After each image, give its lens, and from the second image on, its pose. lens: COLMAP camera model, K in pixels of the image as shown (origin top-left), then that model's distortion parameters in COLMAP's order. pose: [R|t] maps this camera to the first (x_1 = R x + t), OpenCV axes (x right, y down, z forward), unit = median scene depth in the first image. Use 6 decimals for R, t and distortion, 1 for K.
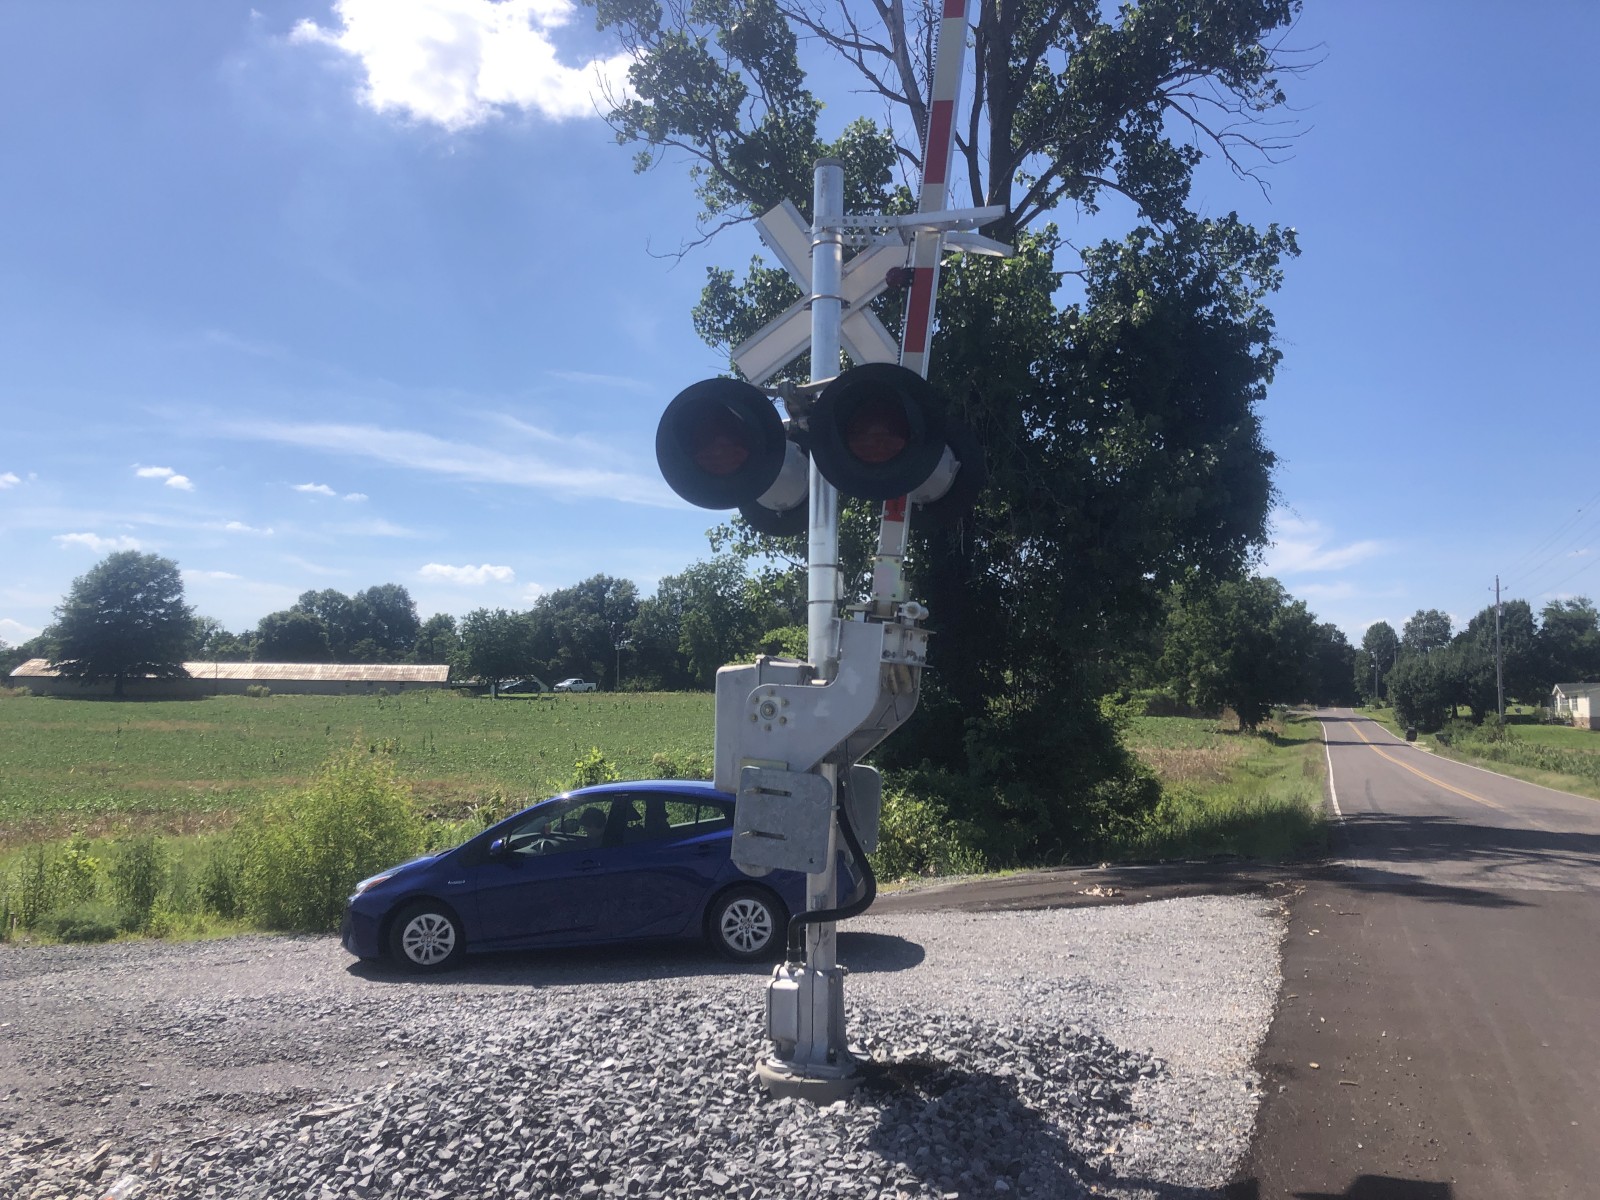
lens RADIAL K [[1312.1, 0, 800.0], [0, 1312.1, 600.0], [0, 0, 1]] dist [0.010034, -0.005543]
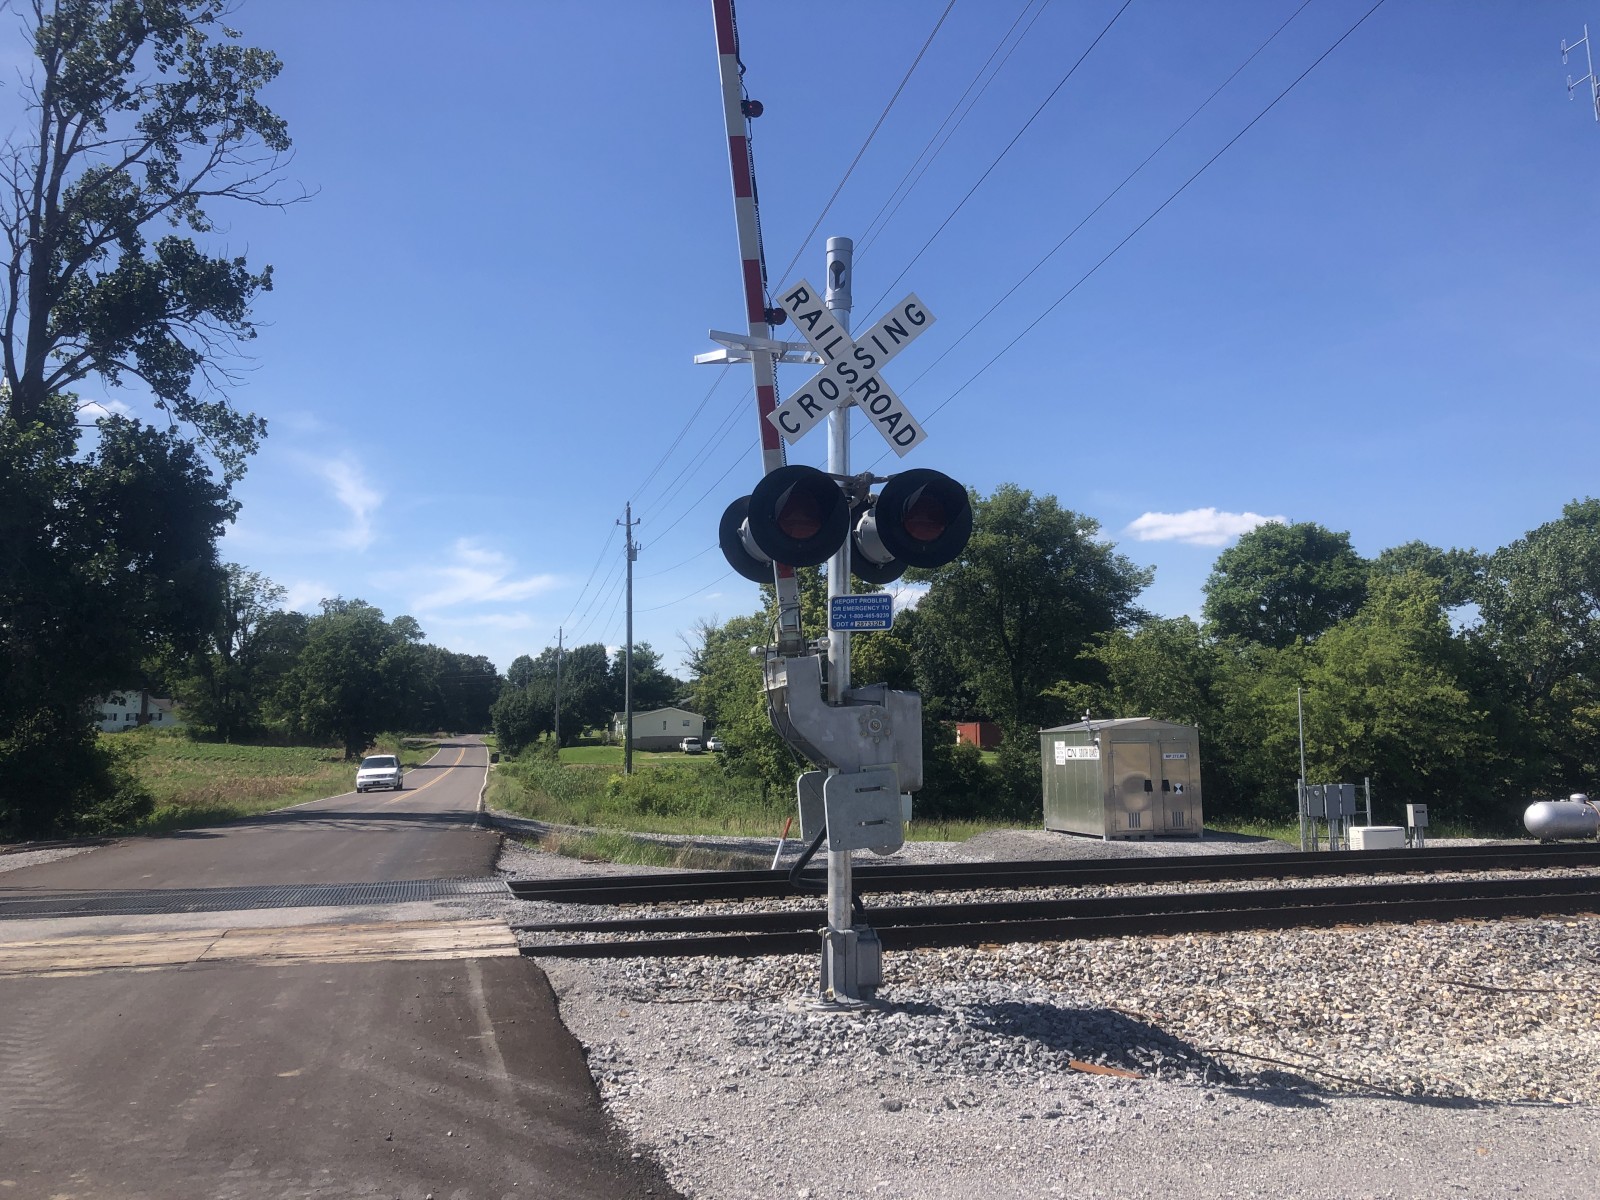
lens RADIAL K [[1313.6, 0, 849.9], [0, 1313.6, 568.0], [0, 0, 1]] dist [0.022296, -0.040805]
pose [[0.804617, 0.057881, 0.590967, 0.035747], [-0.031749, 0.998008, -0.054521, -0.051410], [-0.592945, 0.025106, 0.804851, -0.576915]]
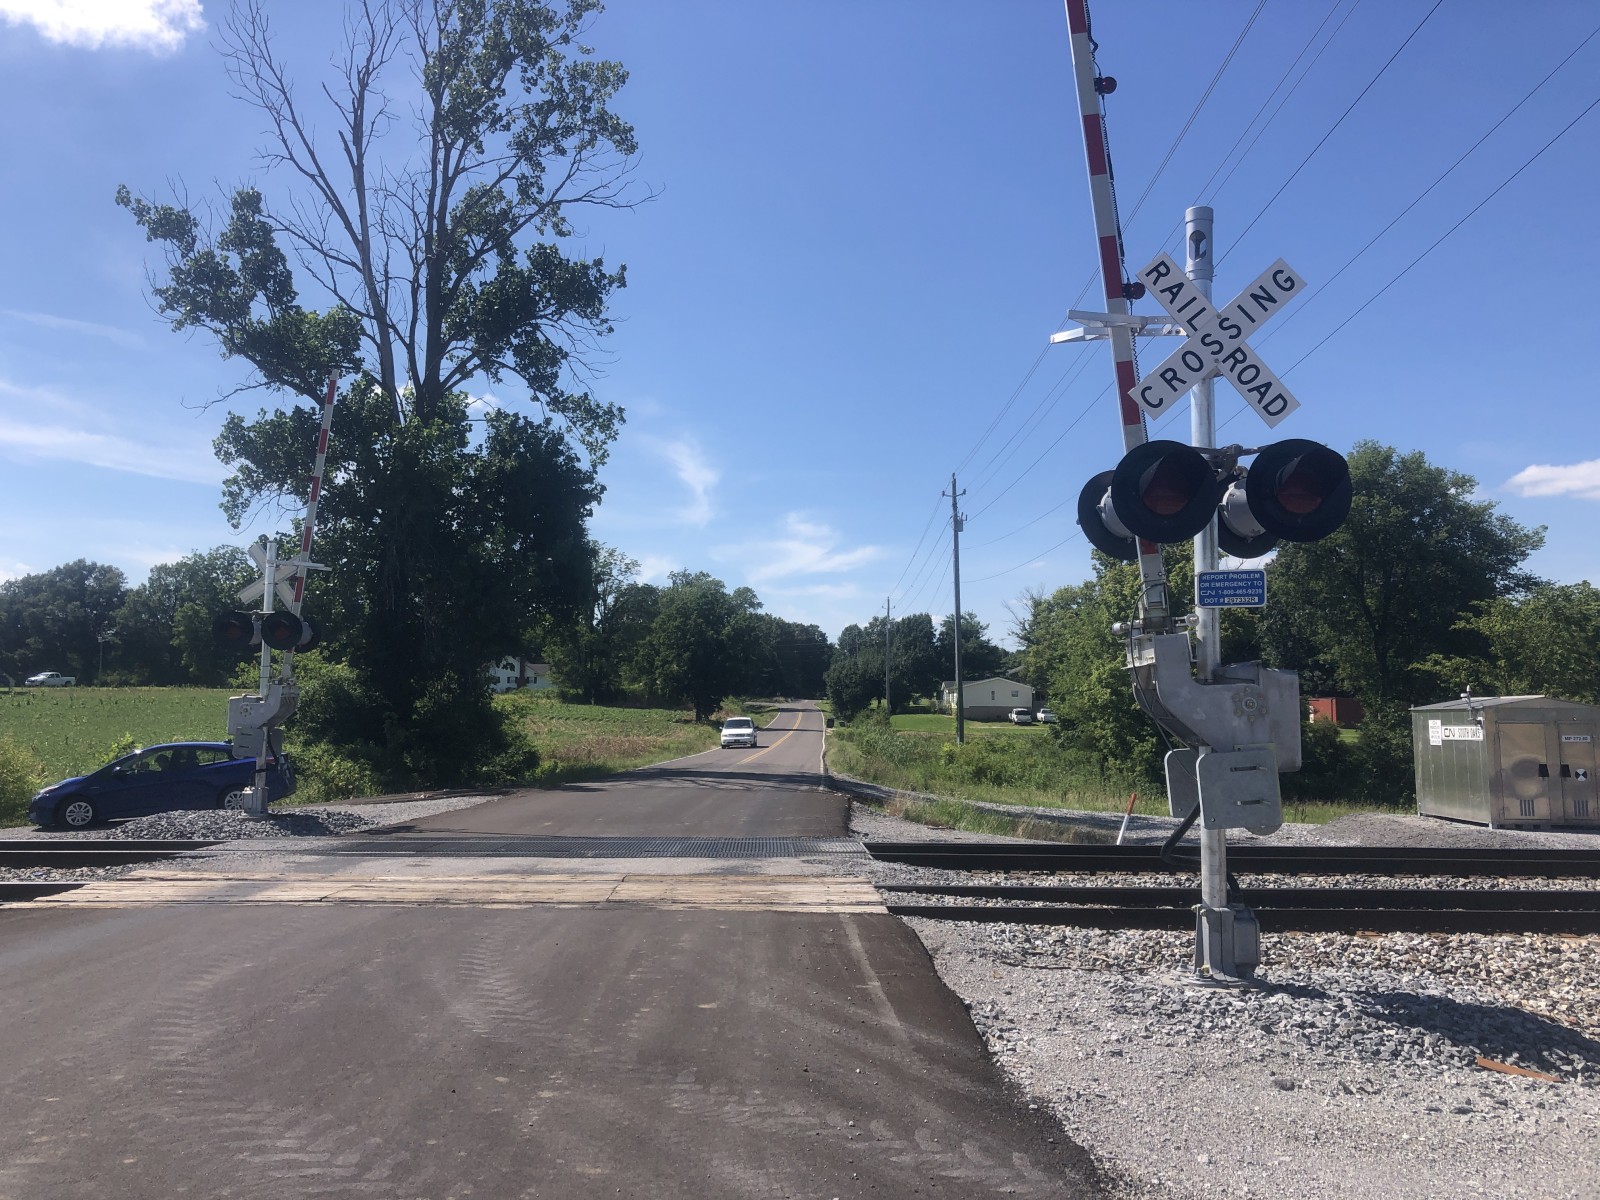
lens RADIAL K [[1322.6, 0, 803.3], [0, 1322.6, 568.4], [0, 0, 1]] dist [0.005901, 0.002142]
pose [[0.937179, 0.032766, 0.347307, 0.027020], [-0.026717, 0.999397, -0.022191, -0.052441], [-0.347825, 0.011518, 0.937489, -0.580214]]
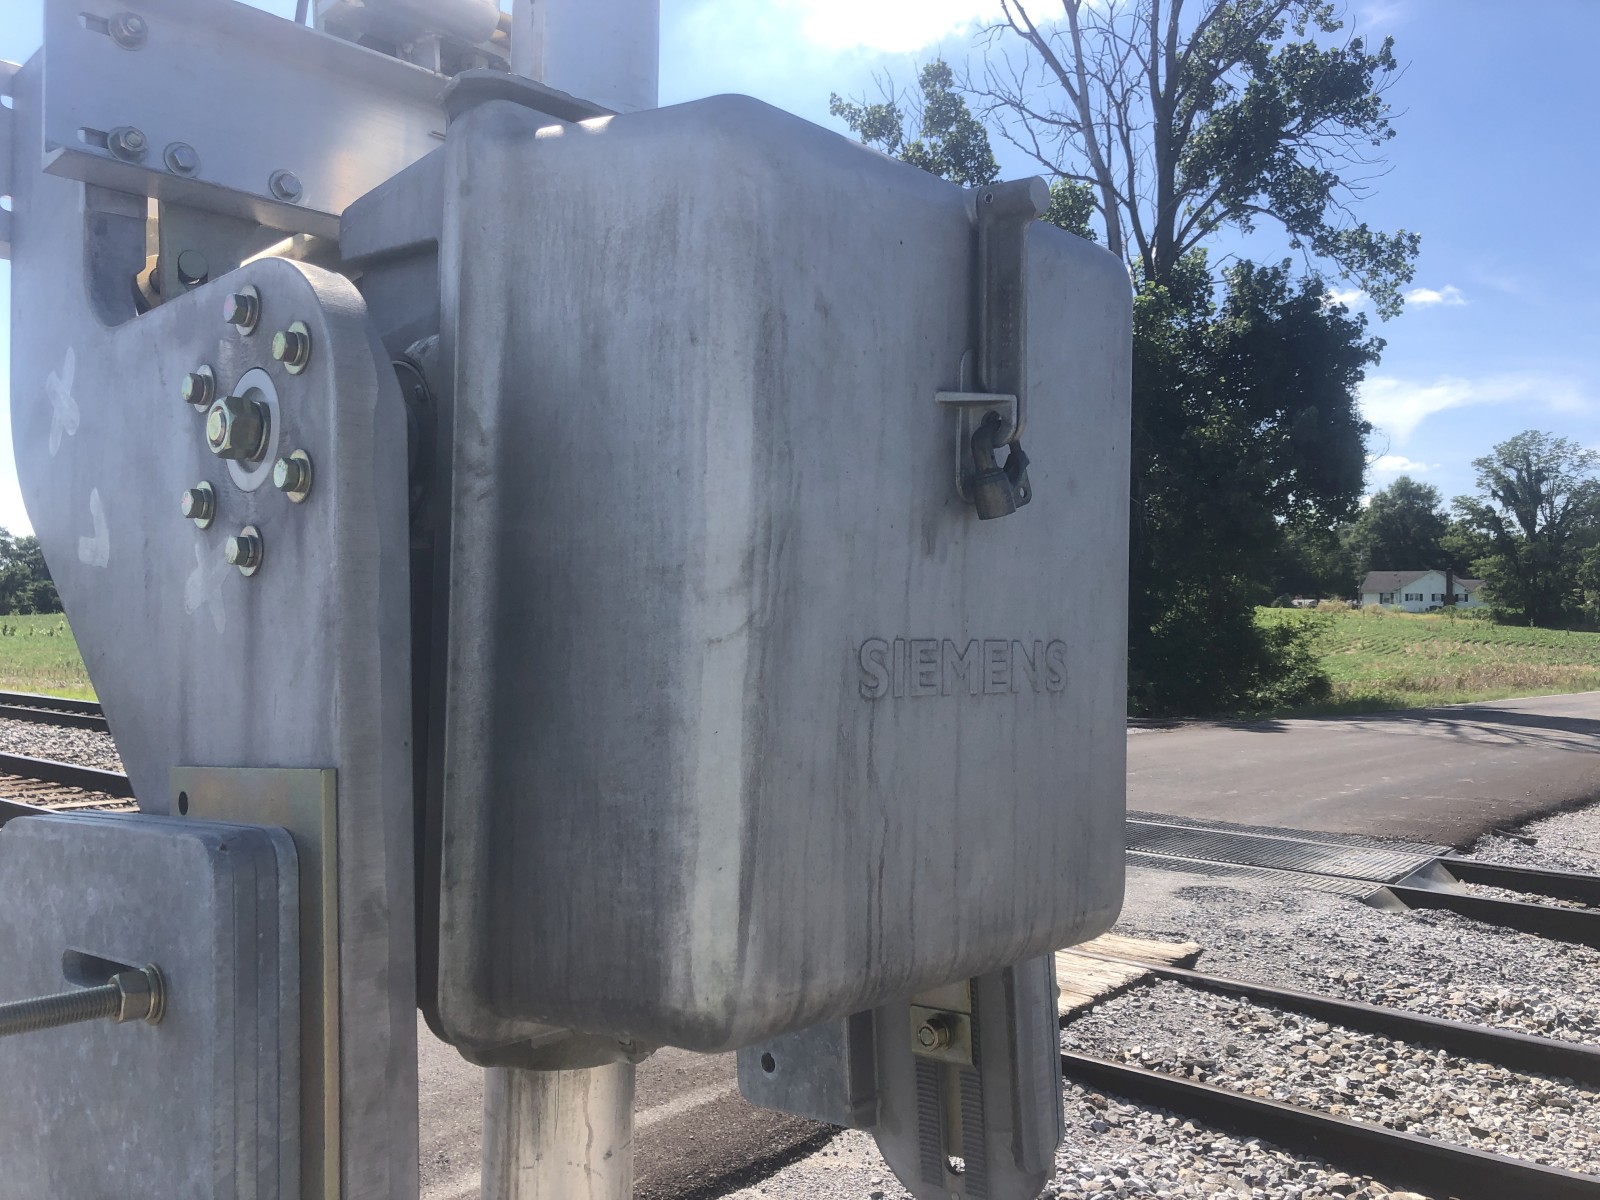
lens RADIAL K [[1312.1, 0, 800.0], [0, 1312.1, 600.0], [0, 0, 1]] dist [0.010034, -0.005543]
pose [[0.938915, 0.001976, -0.344143, 0.253192], [0.021107, 0.997770, 0.063316, -0.029106], [0.343501, -0.066712, 0.936780, -0.367931]]
